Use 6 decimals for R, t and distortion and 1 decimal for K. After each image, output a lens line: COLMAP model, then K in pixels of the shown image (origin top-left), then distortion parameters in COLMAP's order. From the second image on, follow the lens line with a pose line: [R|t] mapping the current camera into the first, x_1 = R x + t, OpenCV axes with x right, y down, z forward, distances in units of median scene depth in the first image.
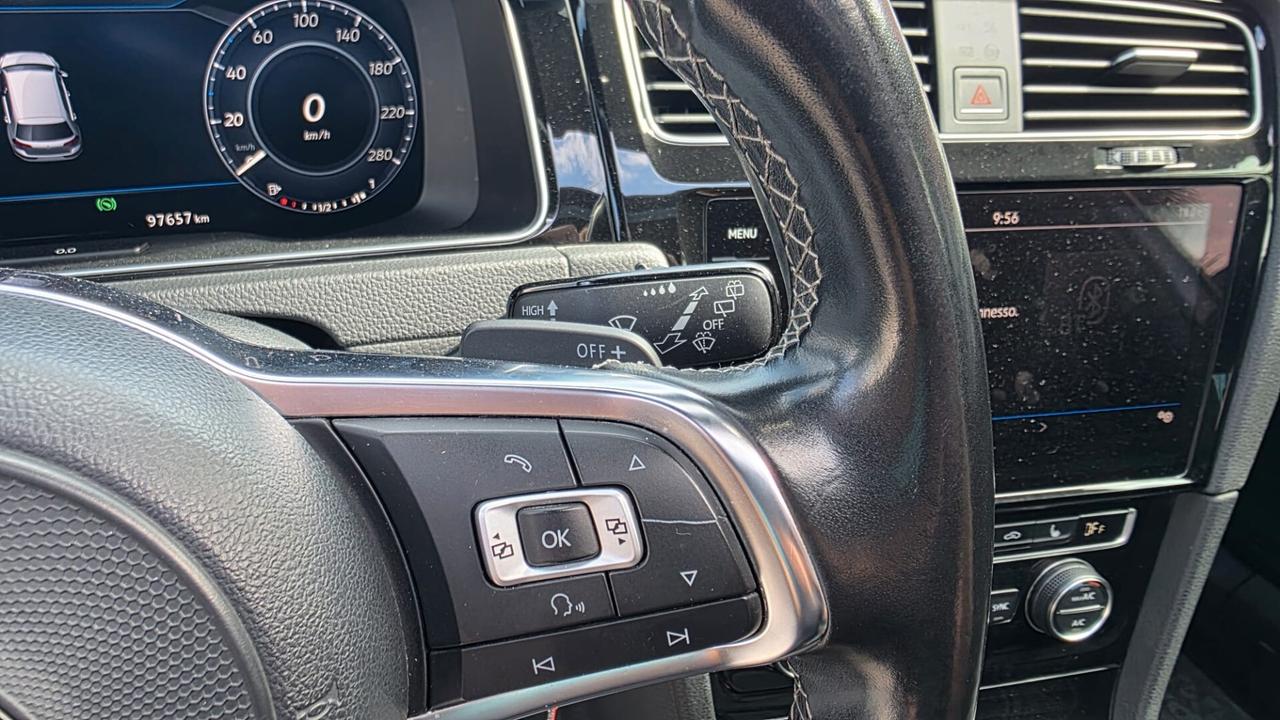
lens RADIAL K [[1268.9, 0, 640.3], [0, 1268.9, 495.0], [0, 0, 1]] dist [0.096971, -0.188215]
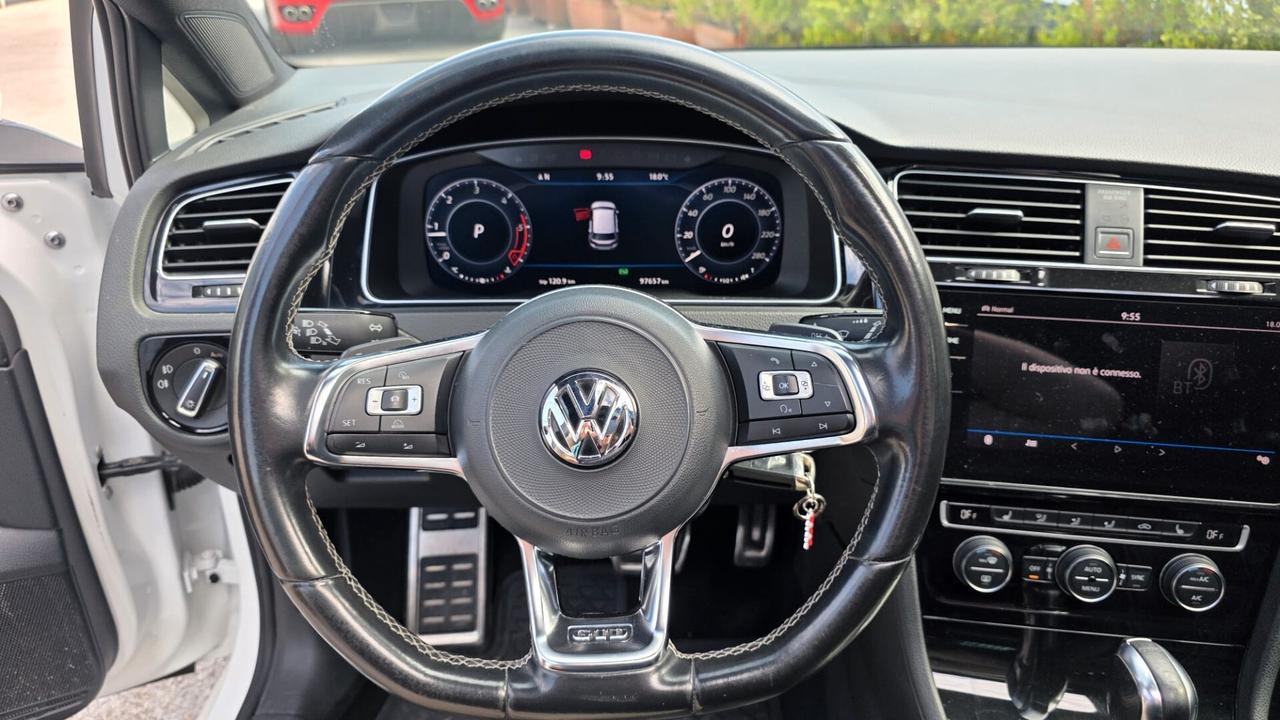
lens RADIAL K [[866.2, 0, 645.2], [0, 866.2, 353.3], [0, 0, 1]] dist [0.042583, -0.035125]
pose [[0.943413, 0.098403, -0.316685, 0.061481], [-0.143700, 0.981952, -0.122968, 0.059725], [0.298869, 0.161517, 0.940526, -0.241544]]
